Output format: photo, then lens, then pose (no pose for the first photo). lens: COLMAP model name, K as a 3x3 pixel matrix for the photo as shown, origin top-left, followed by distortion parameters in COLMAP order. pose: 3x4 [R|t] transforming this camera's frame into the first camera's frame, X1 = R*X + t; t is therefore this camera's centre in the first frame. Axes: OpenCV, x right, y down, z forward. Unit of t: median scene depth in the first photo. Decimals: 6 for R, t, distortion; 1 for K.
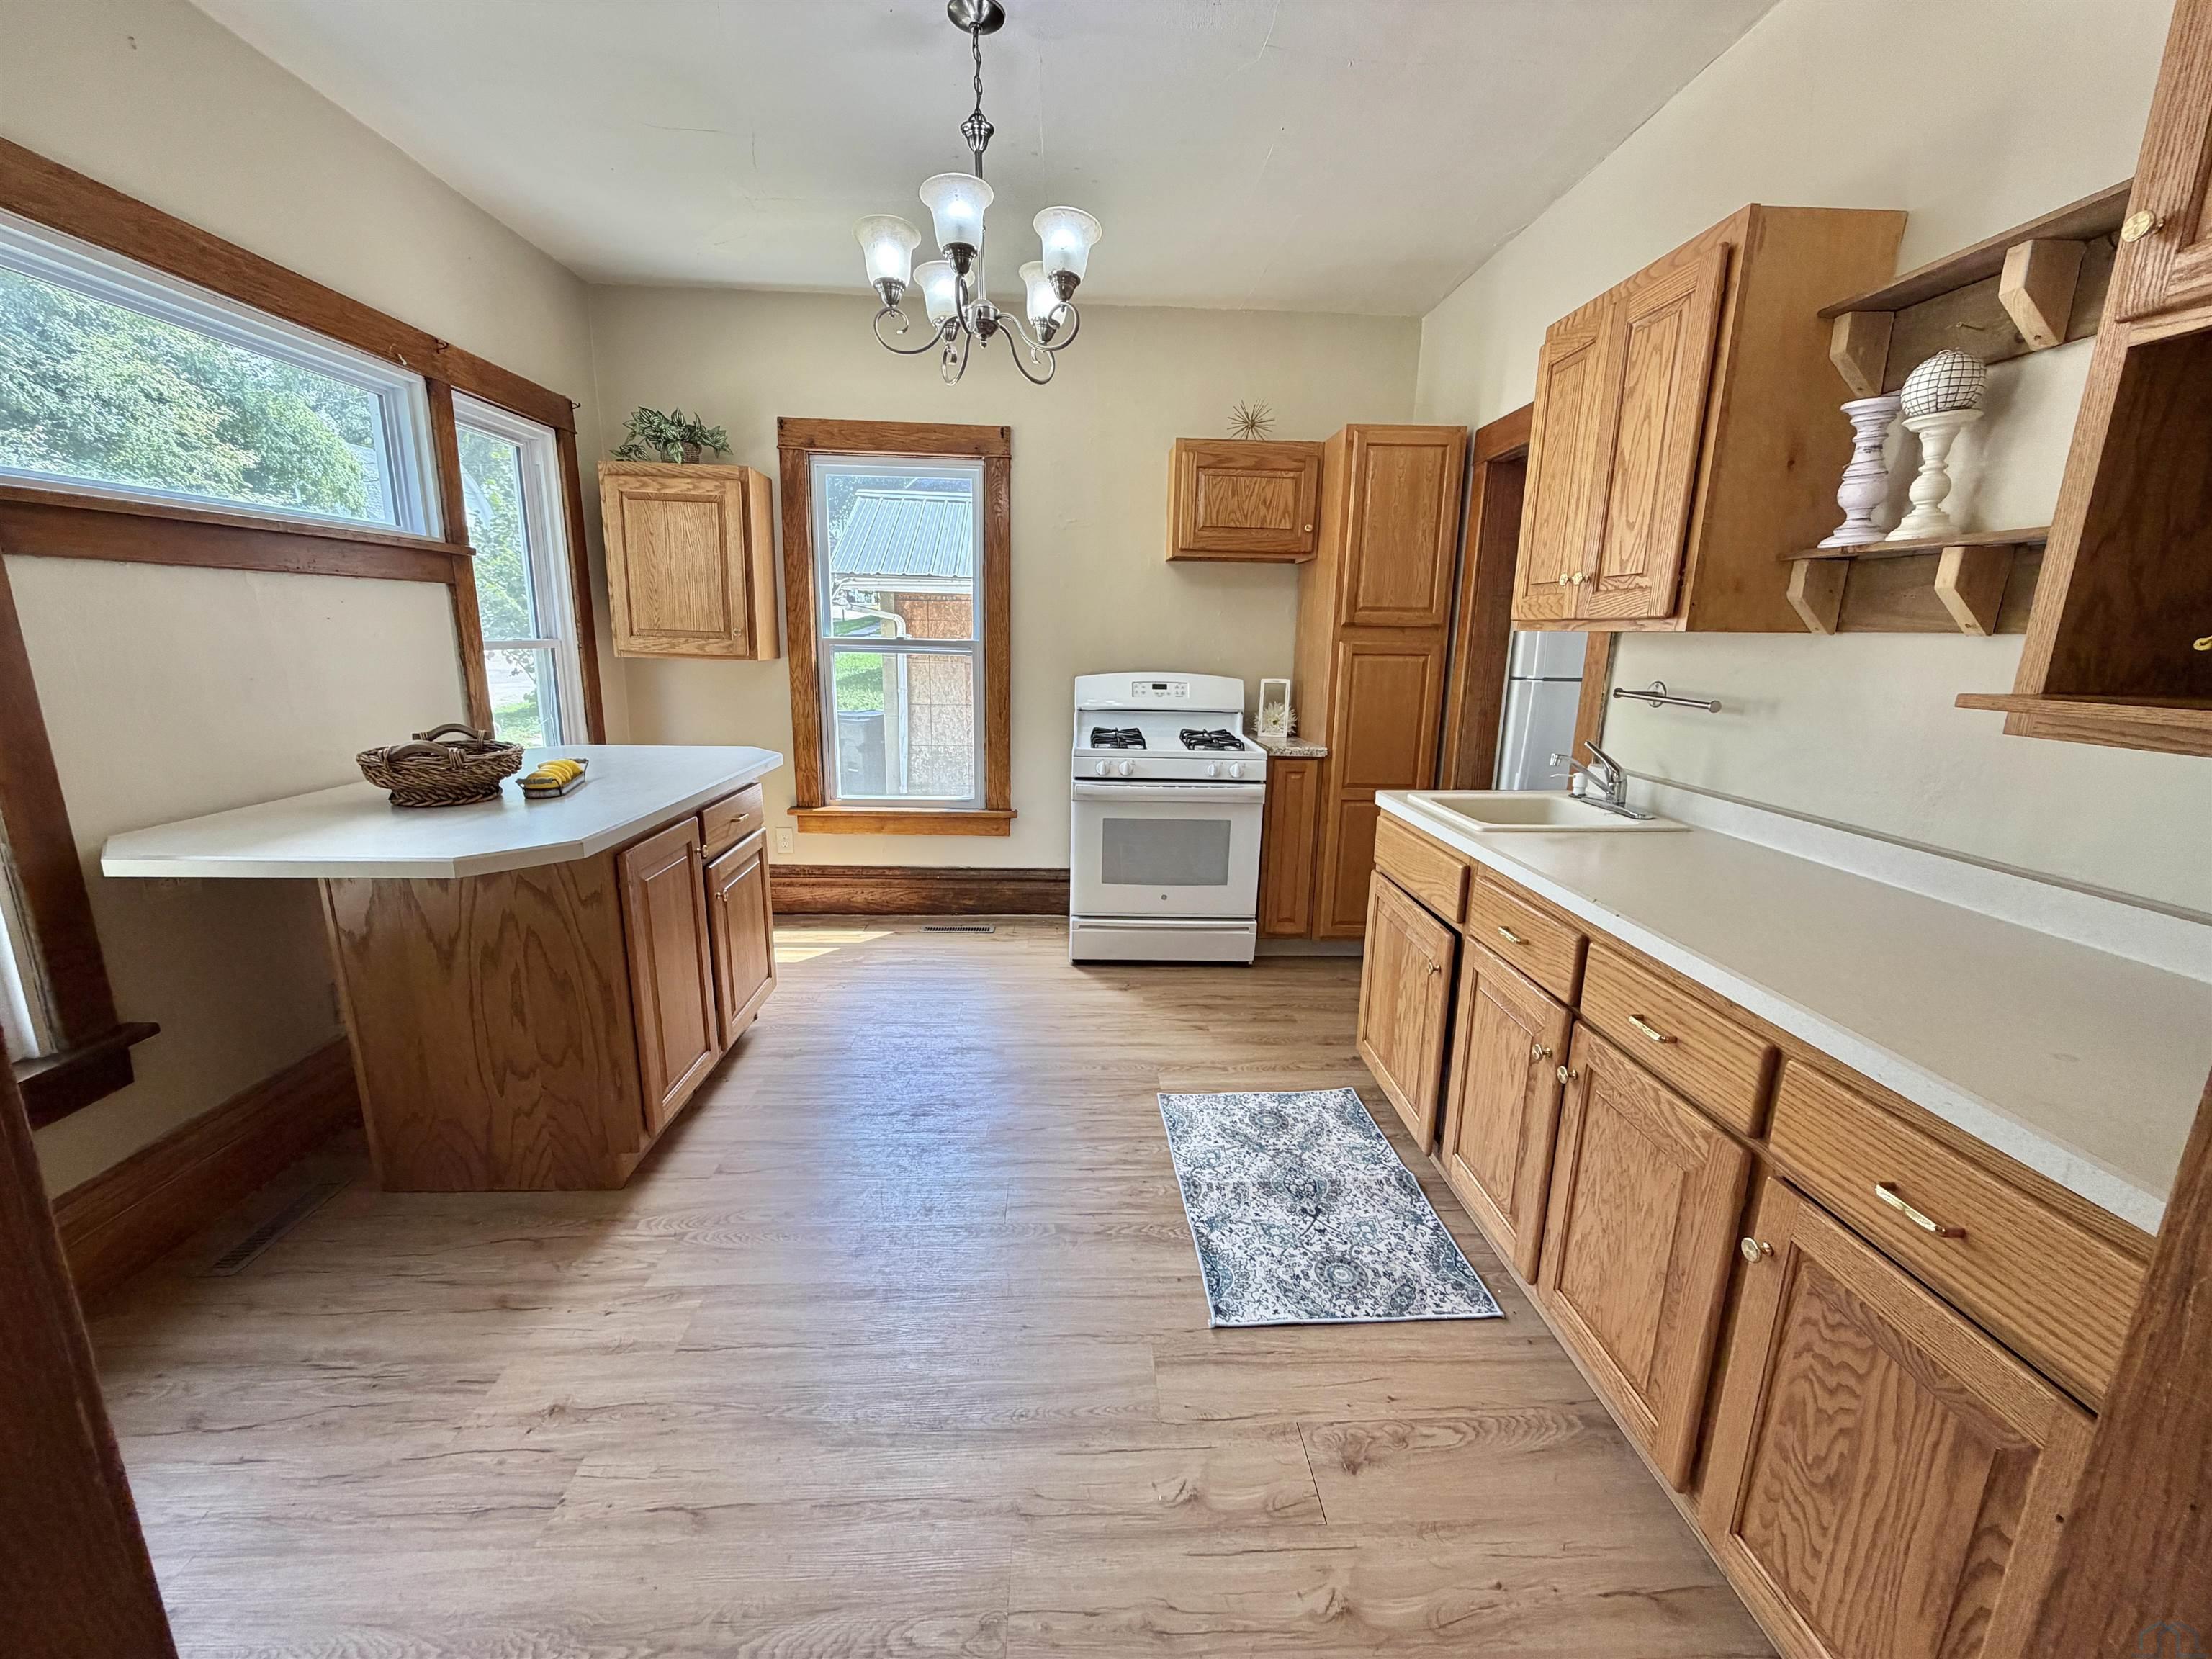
lens RADIAL K [[885.6, 0, 1102.3], [0, 885.6, 832.5], [0, 0, 1]] dist [0.000831, -0.000028]
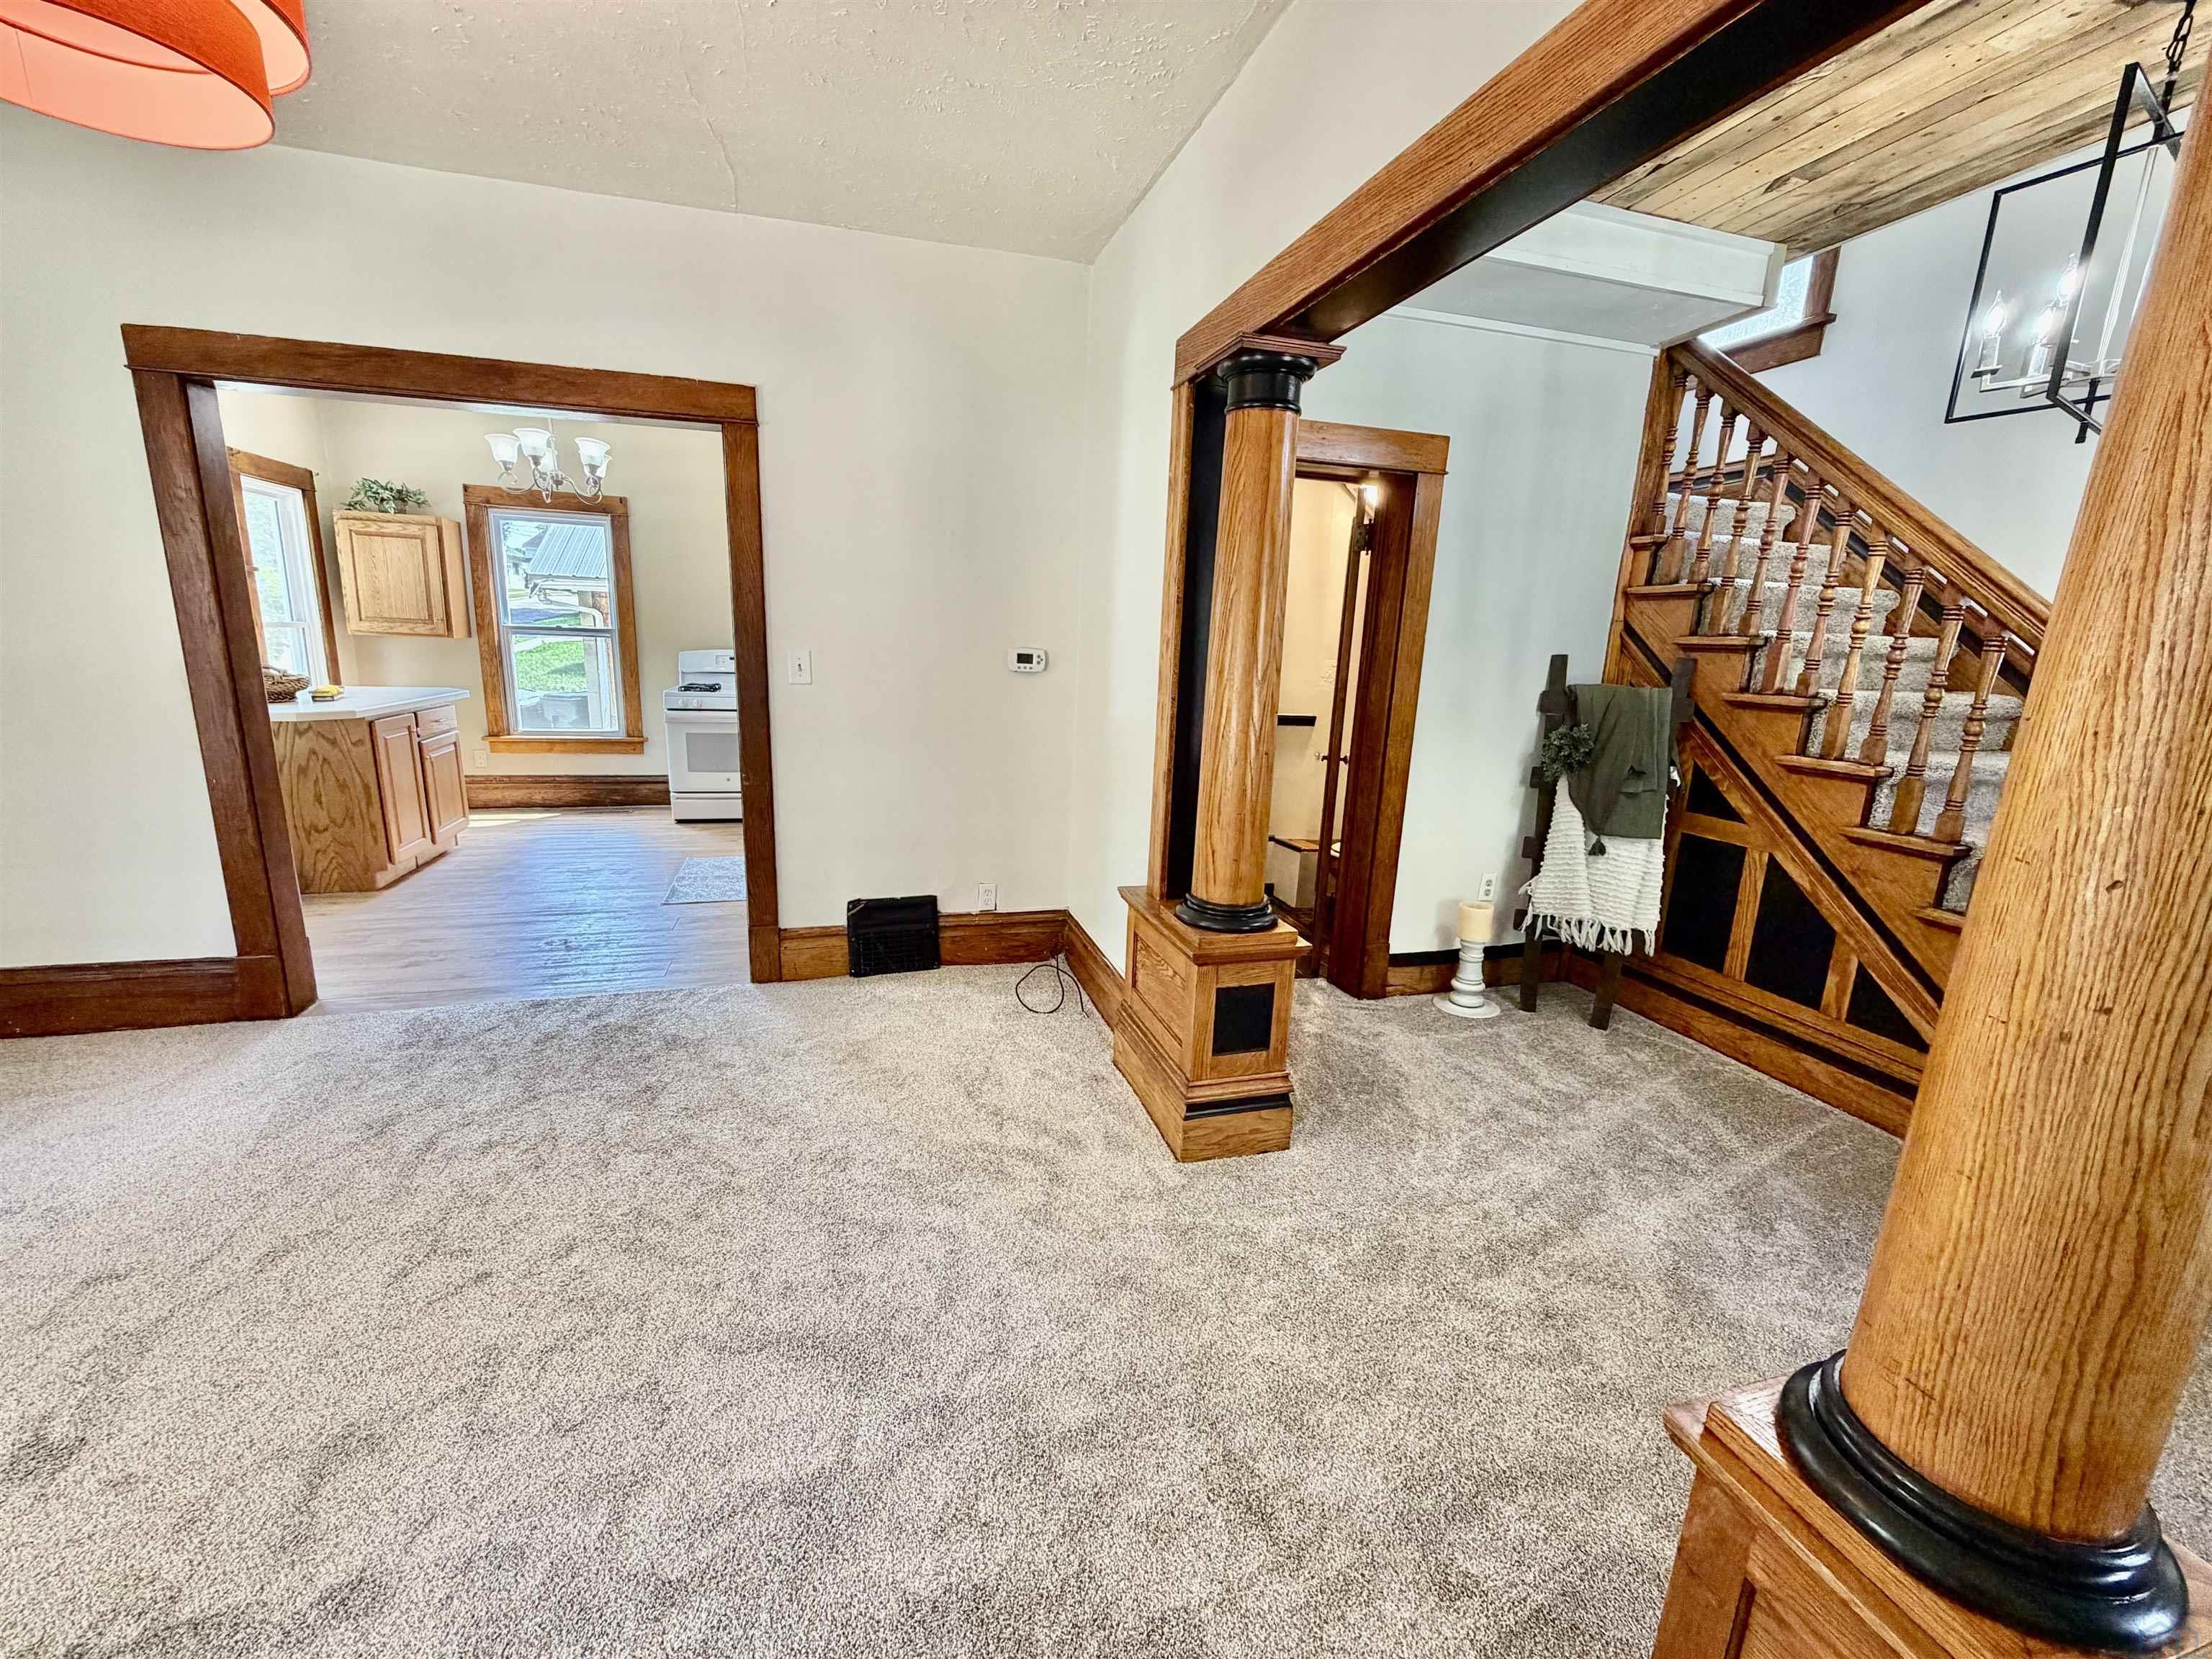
lens RADIAL K [[885.6, 0, 1102.7], [0, 885.6, 832.2], [0, 0, 1]] dist [0.000831, -0.000028]
pose [[0.972388, -0.034102, 0.230866, 0.373440], [0.034065, 0.999411, 0.004146, 0.191580], [-0.230871, 0.003833, 0.972977, -0.833313]]
